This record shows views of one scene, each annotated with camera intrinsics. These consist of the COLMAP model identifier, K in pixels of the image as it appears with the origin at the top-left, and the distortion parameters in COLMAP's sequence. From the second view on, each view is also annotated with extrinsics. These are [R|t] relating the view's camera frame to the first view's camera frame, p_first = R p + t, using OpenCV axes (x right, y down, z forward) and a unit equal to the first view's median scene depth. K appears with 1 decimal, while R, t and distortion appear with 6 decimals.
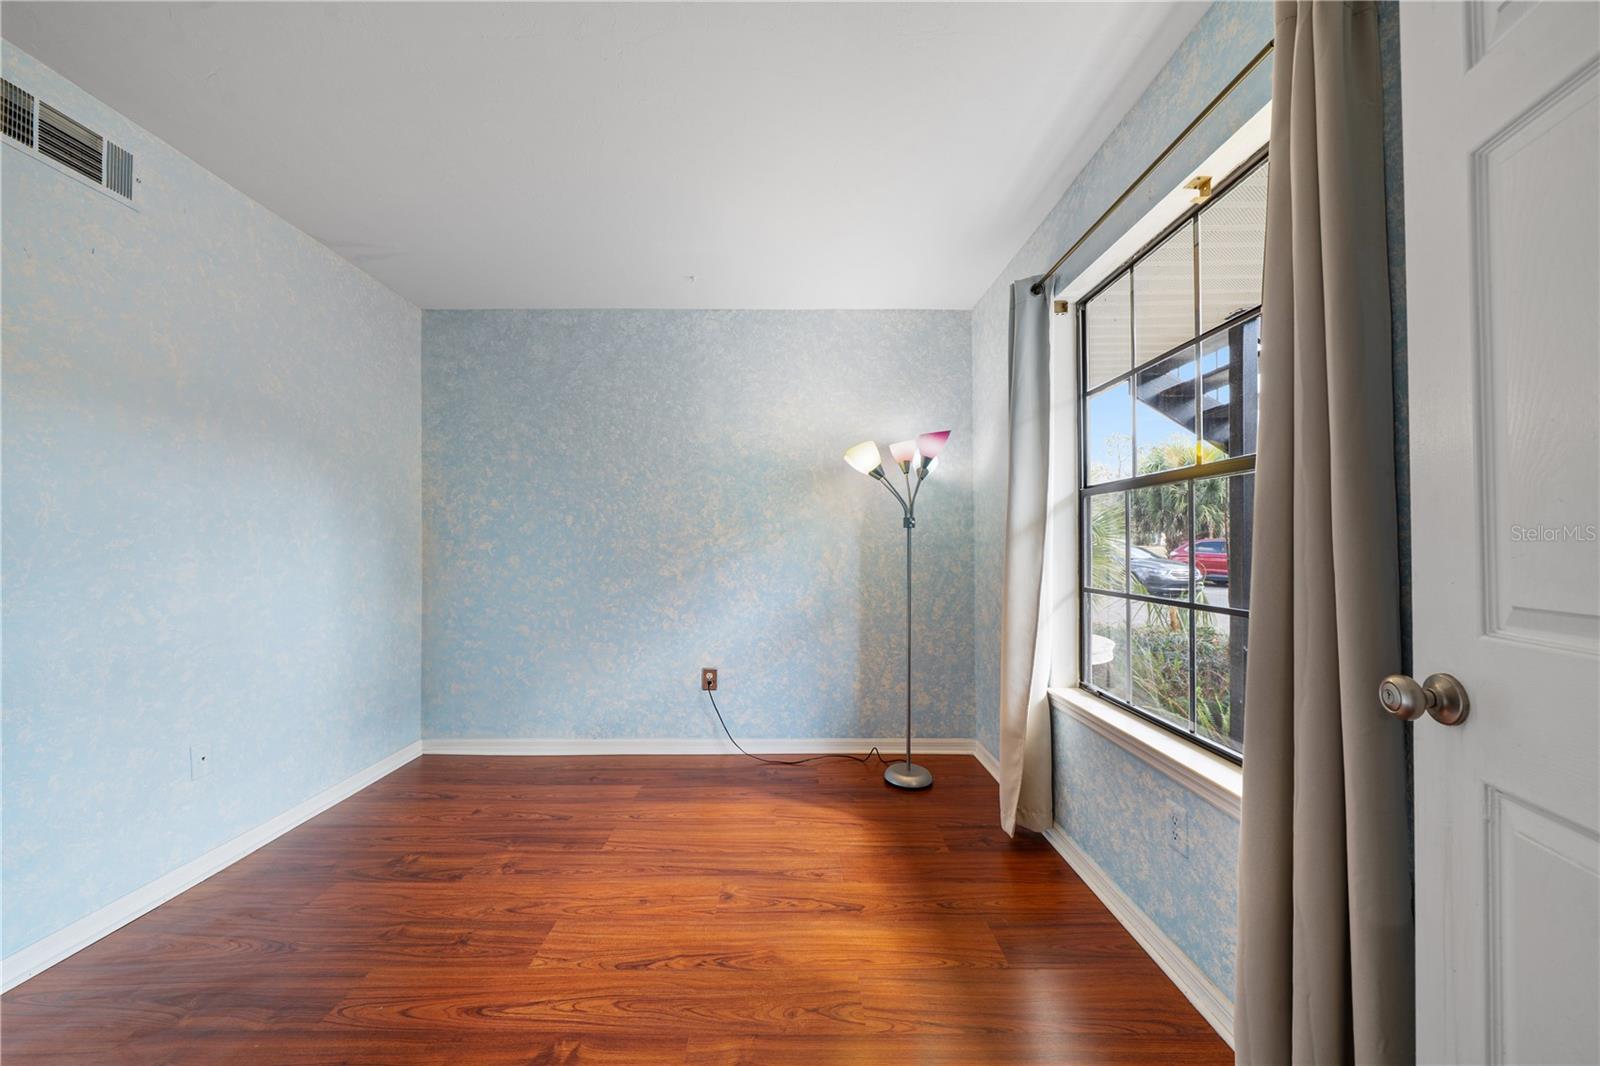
lens RADIAL K [[560.9, 0, 792.4], [0, 560.9, 533.7], [0, 0, 1]] dist [-0.004726, 0.000694]
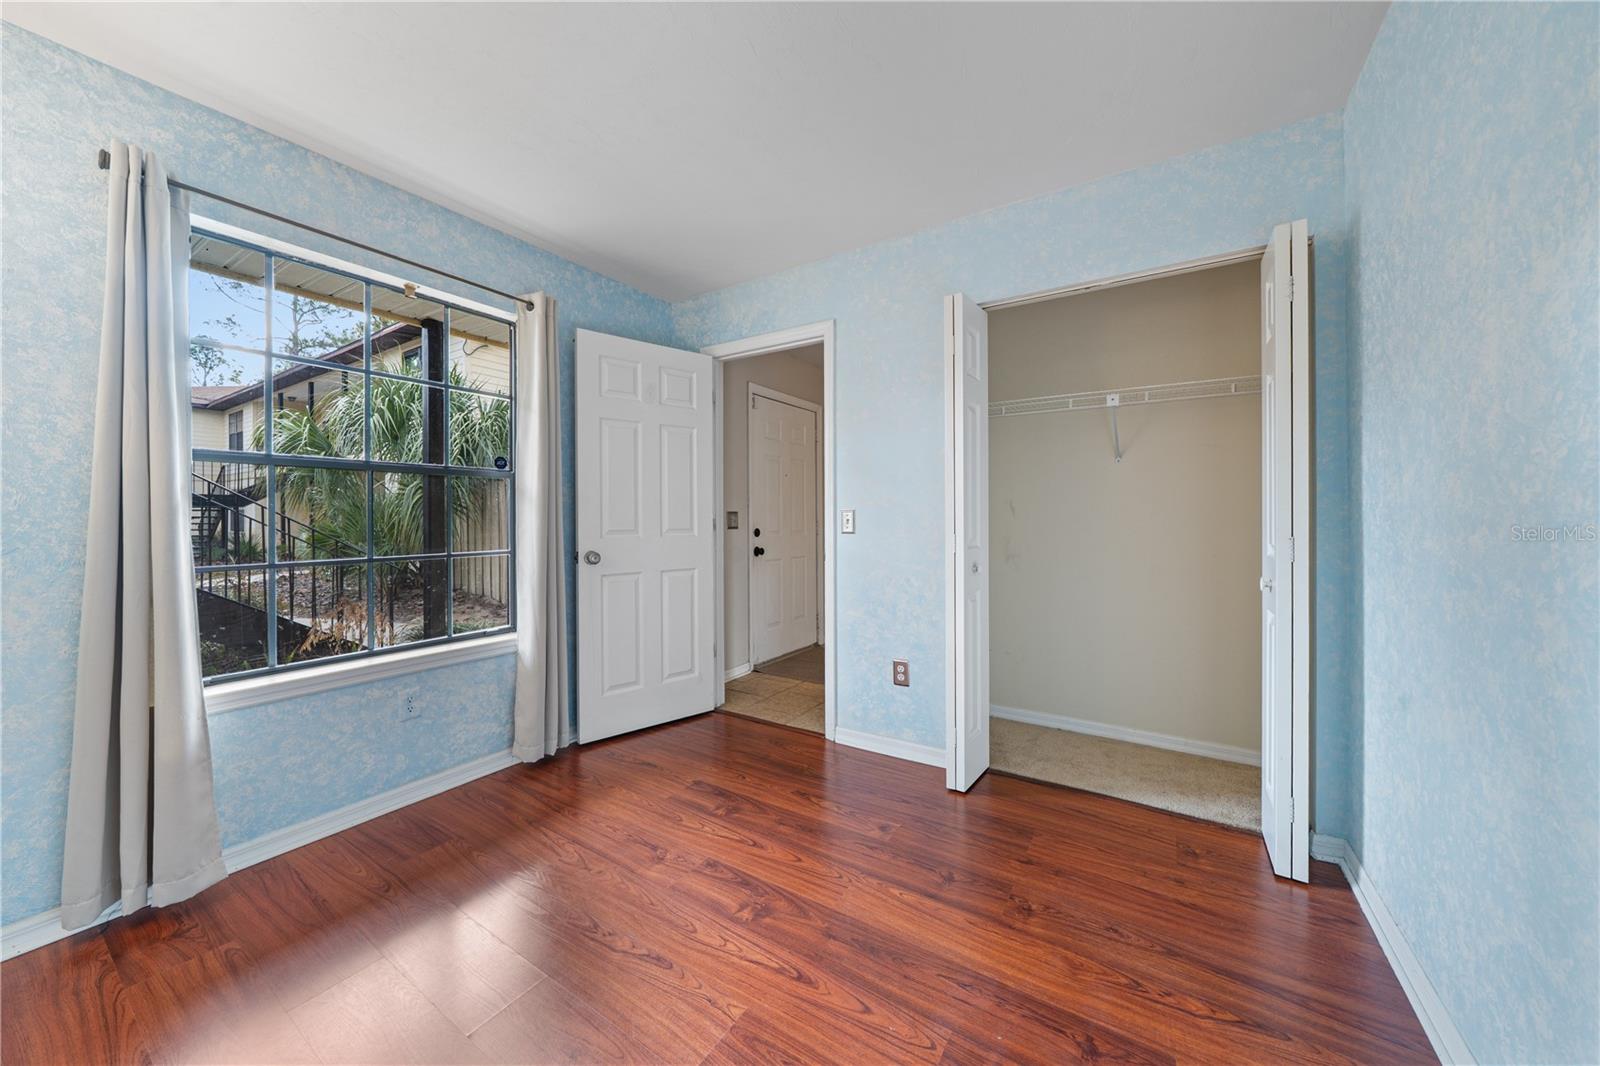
lens RADIAL K [[560.9, 0, 802.7], [0, 560.9, 521.2], [0, 0, 1]] dist [-0.004726, 0.000694]
pose [[-0.840451, -0.001489, 0.541886, -1.087288], [-0.007583, 0.999931, -0.009013, 0.041382], [-0.541835, -0.011684, -0.840404, 1.814708]]
